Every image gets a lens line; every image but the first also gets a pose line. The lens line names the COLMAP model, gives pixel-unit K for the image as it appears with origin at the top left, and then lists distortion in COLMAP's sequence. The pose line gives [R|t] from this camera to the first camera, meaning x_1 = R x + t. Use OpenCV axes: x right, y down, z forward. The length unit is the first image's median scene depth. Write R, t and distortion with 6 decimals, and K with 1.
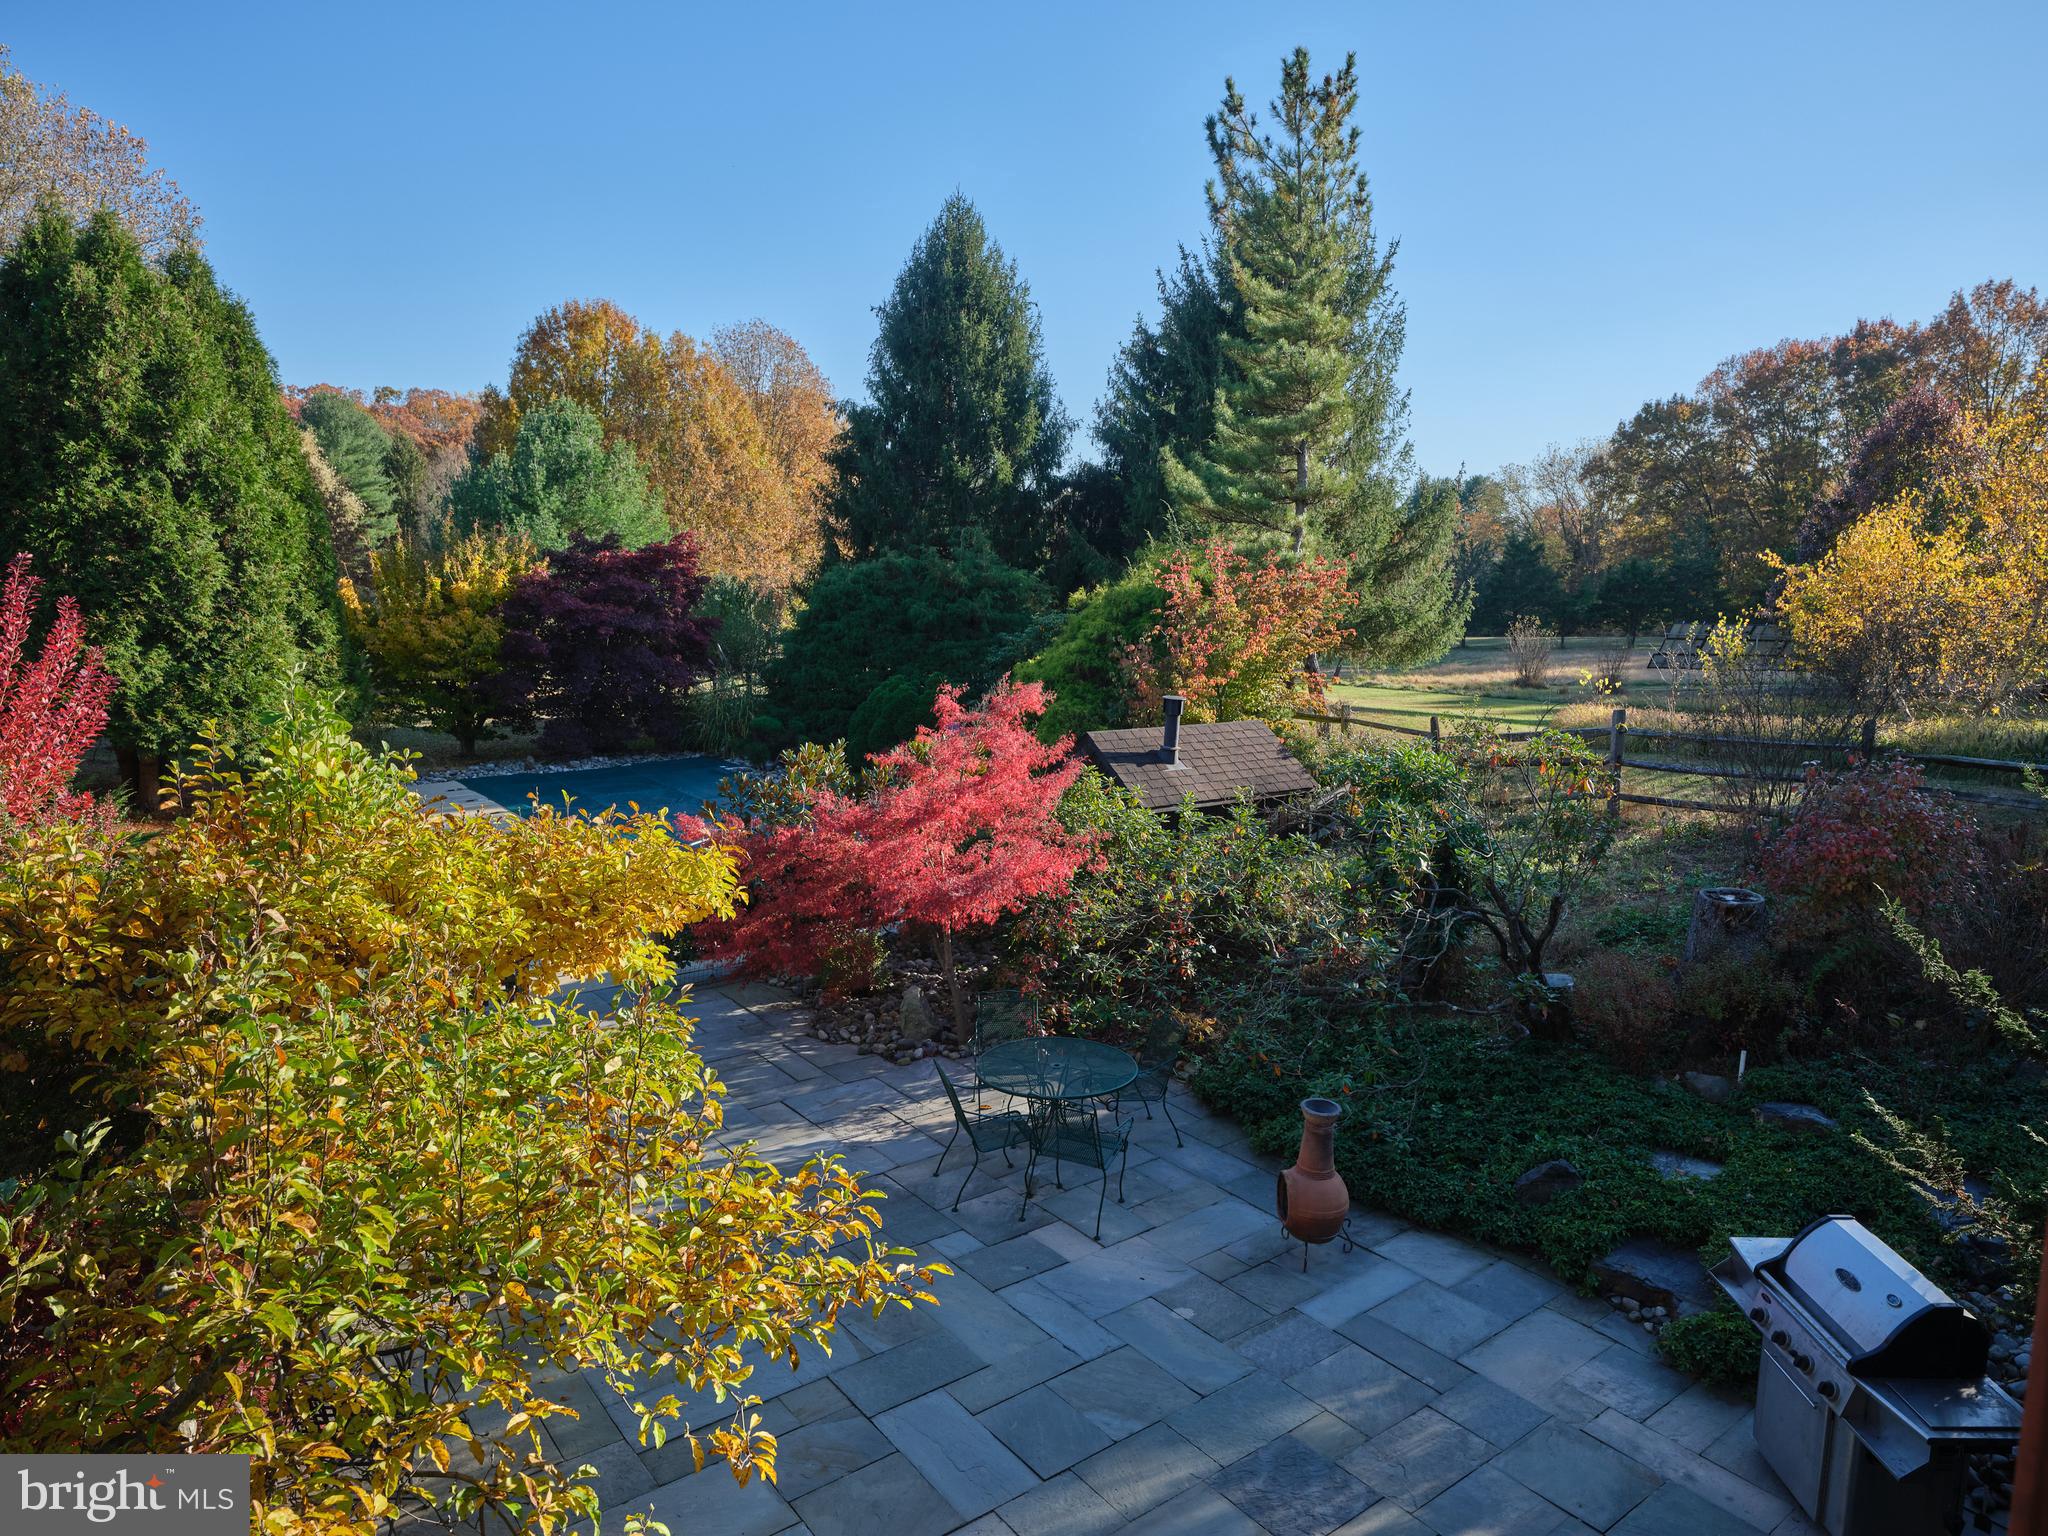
lens RADIAL K [[1226.8, 0, 1024.0], [0, 1226.8, 768.0], [0, 0, 1]] dist [-0.002302, 0.000290]
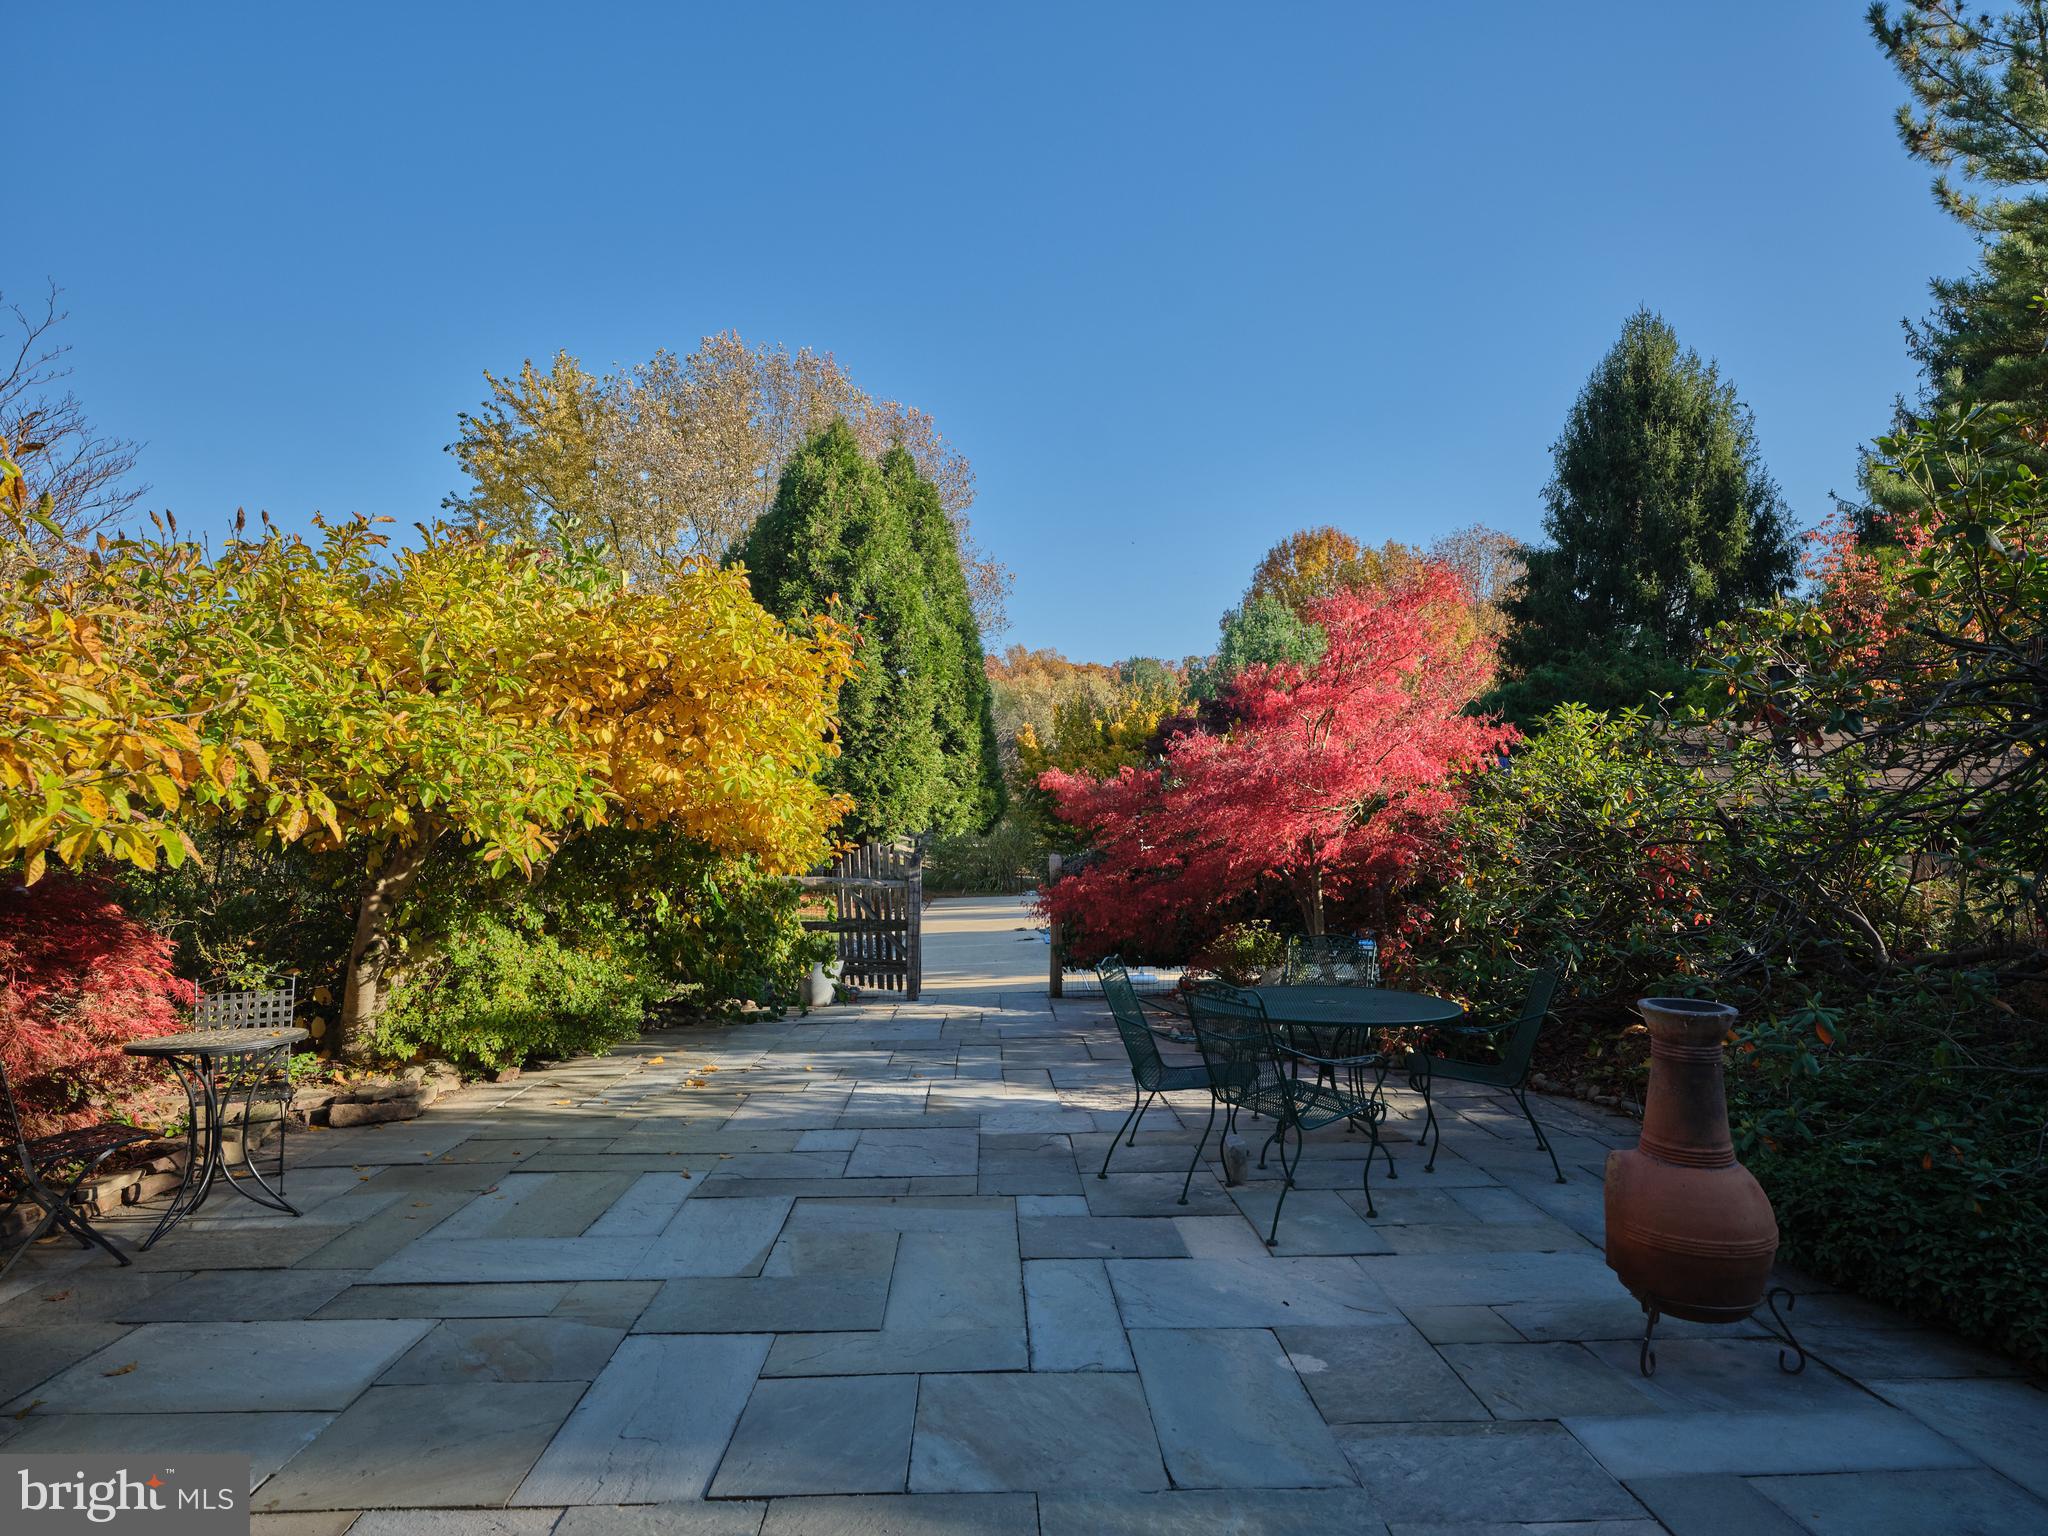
lens RADIAL K [[1164.6, 0, 1024.0], [0, 1164.6, 768.0], [0, 0, 1]] dist [-0.009859, 0.001872]
pose [[0.820697, -0.040761, -0.569908, 0.094216], [-0.063860, 0.984658, -0.162388, 0.089392], [0.567783, 0.169665, 0.805503, 0.160143]]
